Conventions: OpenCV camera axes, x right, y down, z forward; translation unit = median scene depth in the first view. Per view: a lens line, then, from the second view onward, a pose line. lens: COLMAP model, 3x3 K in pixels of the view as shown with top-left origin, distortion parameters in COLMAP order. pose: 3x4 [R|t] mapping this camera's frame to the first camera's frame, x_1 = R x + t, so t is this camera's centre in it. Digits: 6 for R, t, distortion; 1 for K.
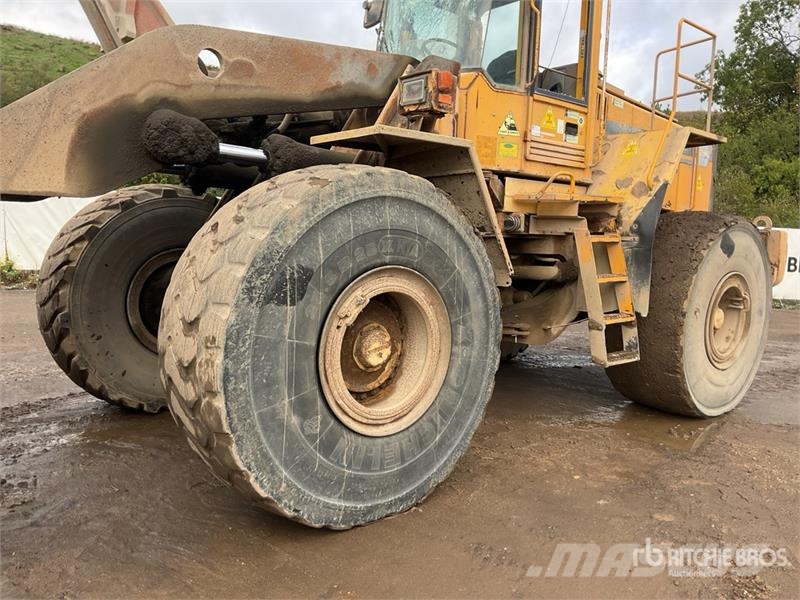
lens RADIAL K [[662.3, 0, 387.7], [0, 662.3, 296.2], [0, 0, 1]] dist [0.069158, -0.118215]
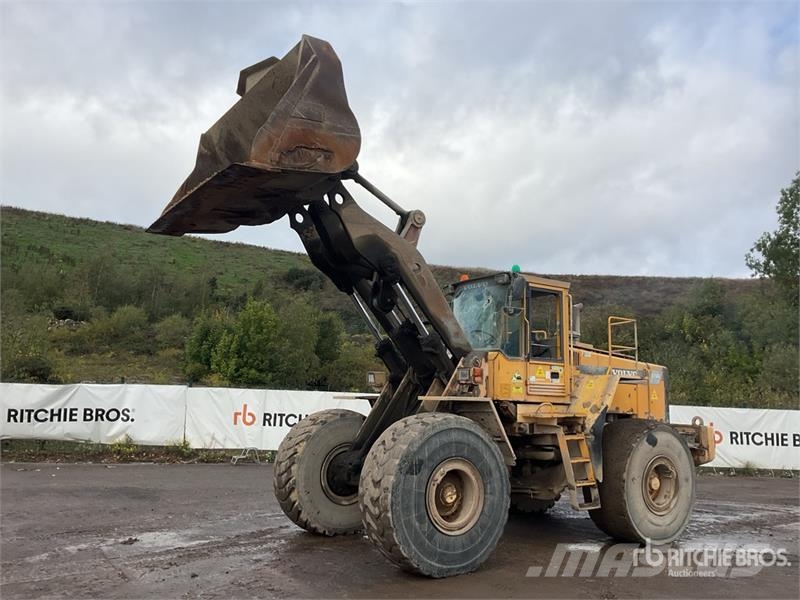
lens RADIAL K [[662.3, 0, 388.7], [0, 662.3, 296.9], [0, 0, 1]] dist [0.069158, -0.118215]
pose [[0.994081, -0.027543, -0.105095, 0.023659], [0.001167, 0.969982, -0.243174, -0.017946], [0.108638, 0.241612, 0.964273, -1.001851]]
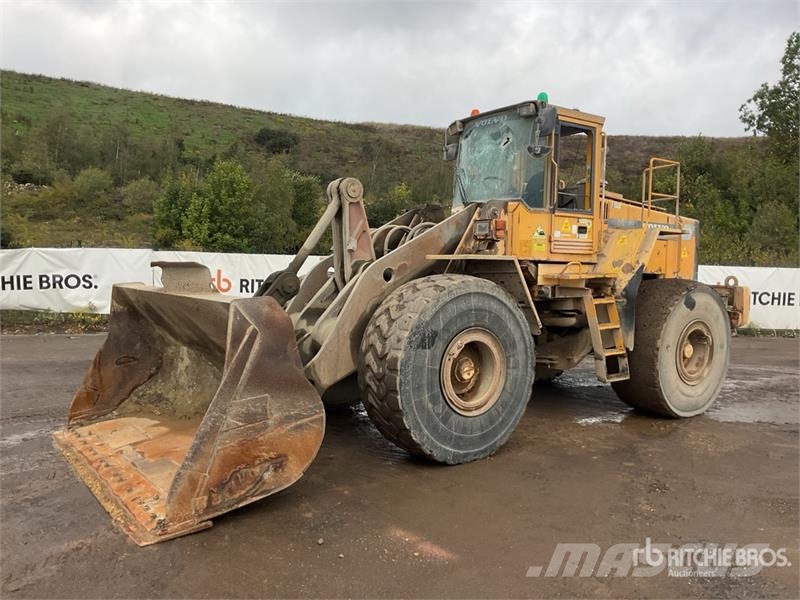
lens RADIAL K [[662.3, 0, 380.7], [0, 662.3, 300.8], [0, 0, 1]] dist [0.069158, -0.118215]
pose [[0.996195, -0.017438, -0.085395, -0.070614], [0.014224, 0.999172, -0.038106, -0.037909], [0.085989, 0.036747, 0.995618, -0.669828]]
